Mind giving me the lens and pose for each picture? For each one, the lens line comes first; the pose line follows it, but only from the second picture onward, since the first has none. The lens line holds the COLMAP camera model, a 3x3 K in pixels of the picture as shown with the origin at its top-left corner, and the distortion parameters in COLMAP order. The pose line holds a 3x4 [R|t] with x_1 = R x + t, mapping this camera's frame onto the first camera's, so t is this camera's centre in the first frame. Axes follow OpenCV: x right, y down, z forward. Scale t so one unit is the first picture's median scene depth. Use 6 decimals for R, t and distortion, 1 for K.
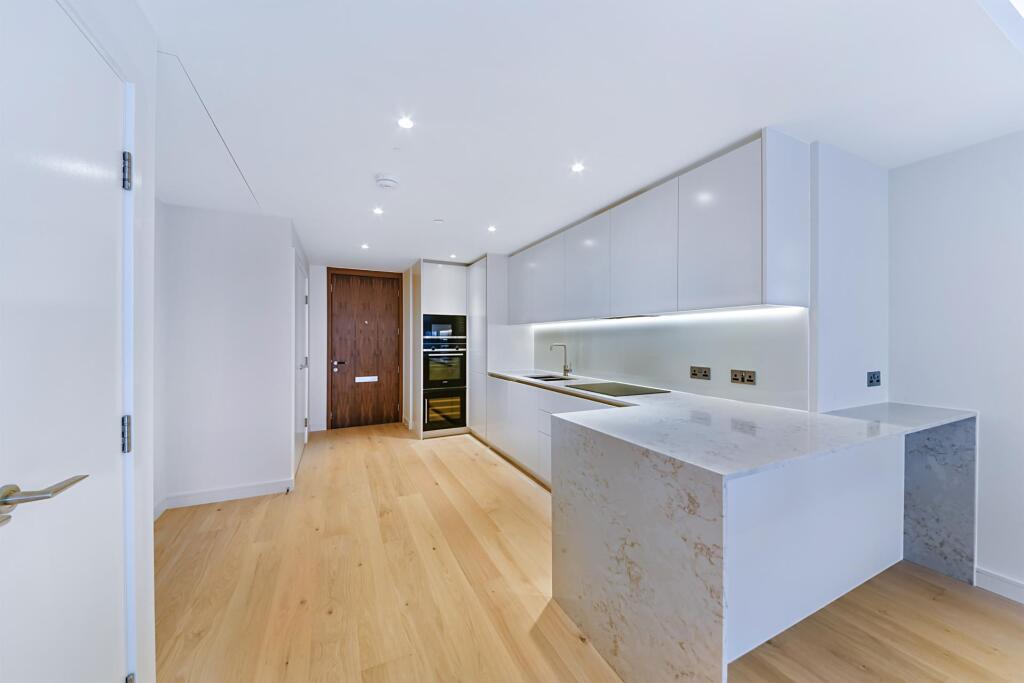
lens RADIAL K [[355.5, 0, 504.9], [0, 355.5, 338.6], [0, 0, 1]] dist [0.001344, 0.000012]
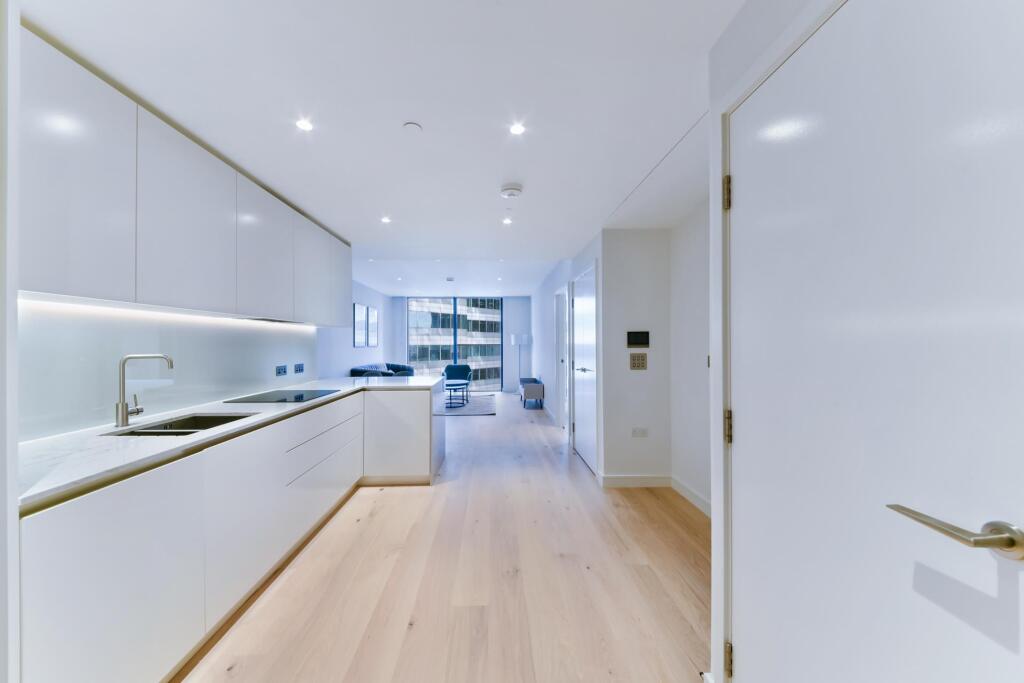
lens RADIAL K [[355.5, 0, 511.7], [0, 355.5, 341.4], [0, 0, 1]] dist [0.001344, 0.000012]
pose [[-0.924869, 0.006847, 0.380224, -0.682329], [0.007319, 0.999973, -0.000205, -0.000388], [-0.380215, 0.002593, -0.924894, 1.843456]]
